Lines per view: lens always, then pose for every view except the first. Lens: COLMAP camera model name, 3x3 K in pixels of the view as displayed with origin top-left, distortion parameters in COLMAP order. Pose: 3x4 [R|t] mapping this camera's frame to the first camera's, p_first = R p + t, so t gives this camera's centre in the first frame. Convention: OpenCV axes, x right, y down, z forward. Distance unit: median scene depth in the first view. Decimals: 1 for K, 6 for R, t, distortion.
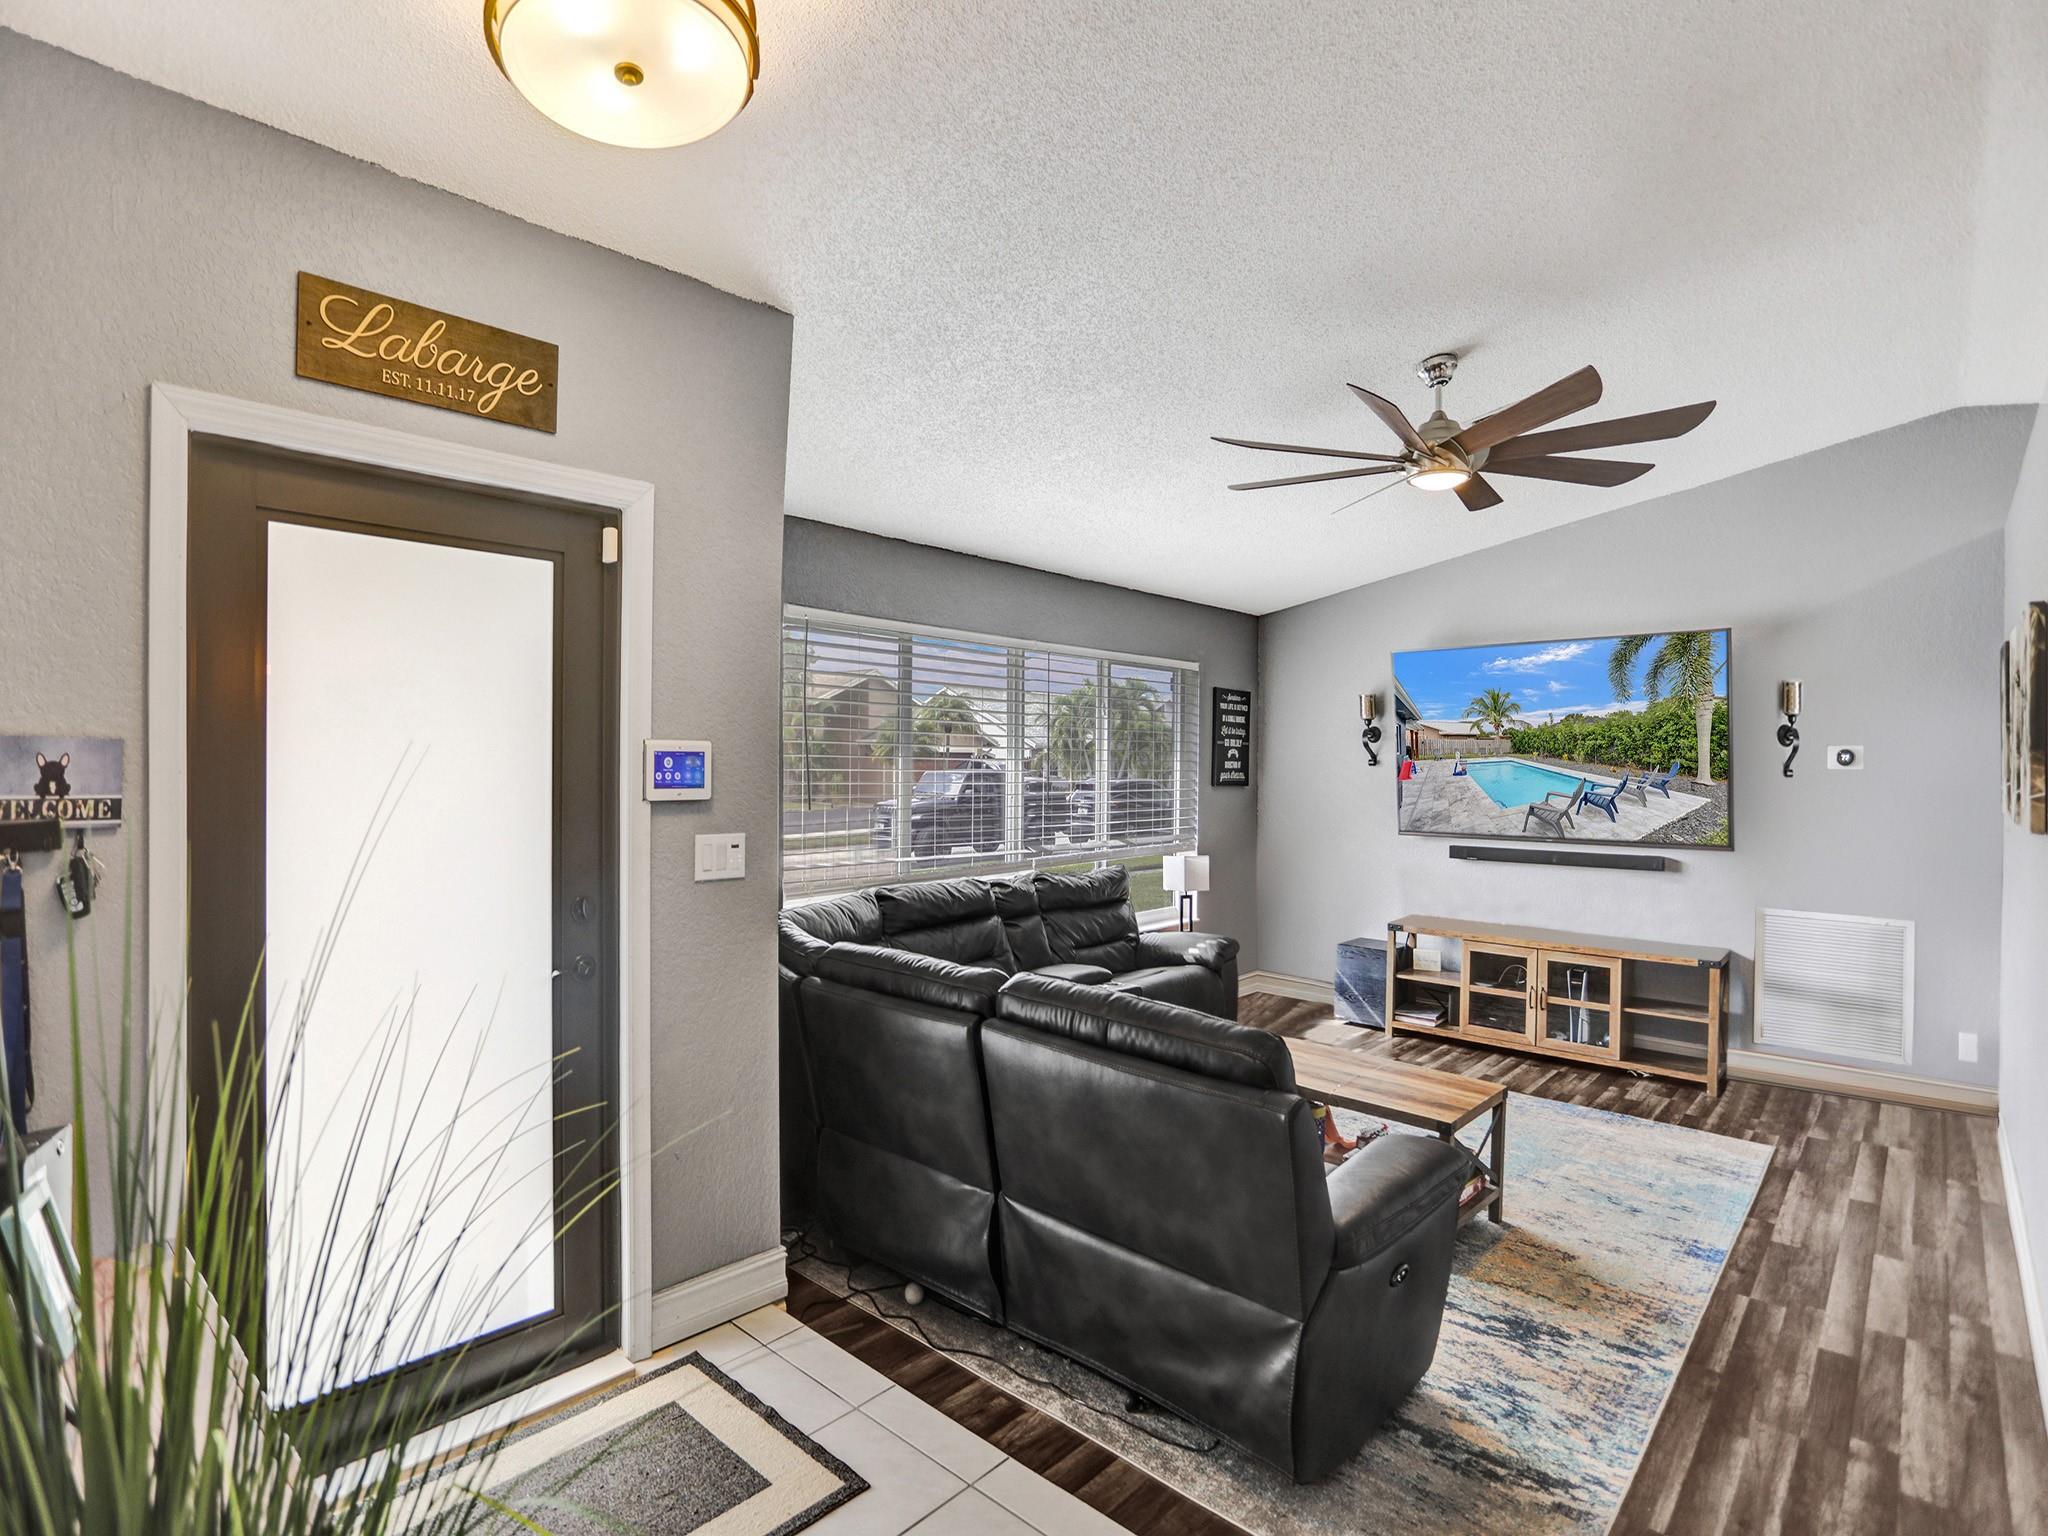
lens RADIAL K [[993.5, 0, 1008.2], [0, 993.5, 766.2], [0, 0, 1]] dist [-0.012170, 0.003070]
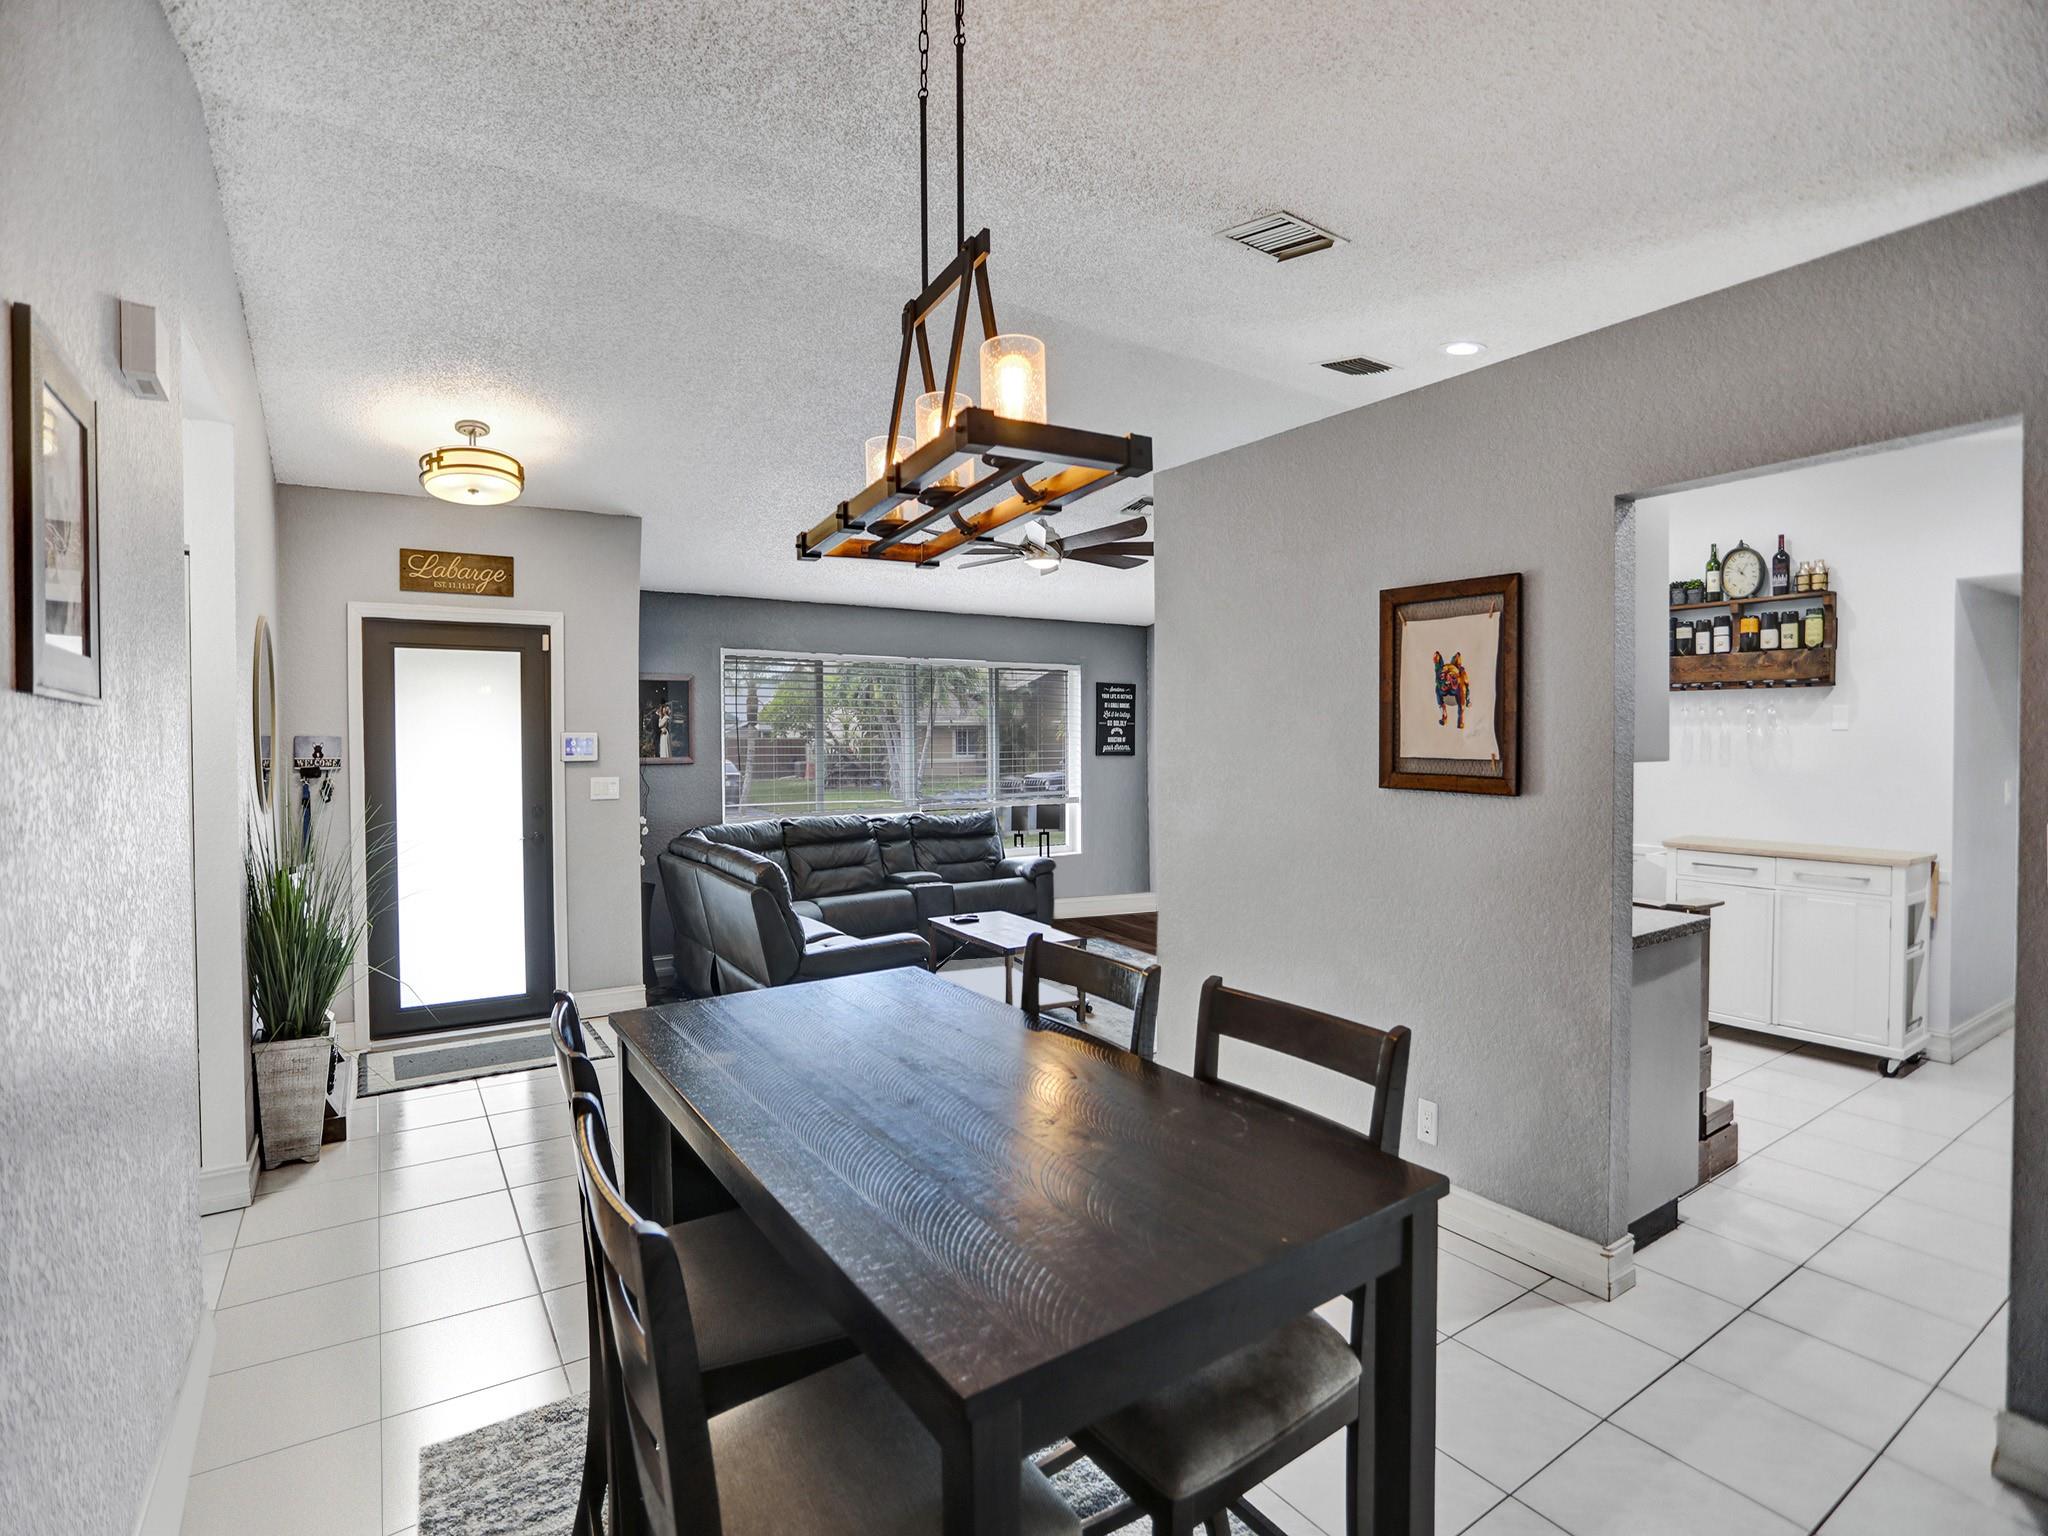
lens RADIAL K [[993.5, 0, 1038.8], [0, 993.5, 755.6], [0, 0, 1]] dist [-0.012170, 0.003070]
pose [[0.969321, -0.010352, -0.245579, 0.695461], [0.012933, 0.999877, 0.008902, 0.010317], [0.245457, -0.011805, 0.969336, -0.494156]]
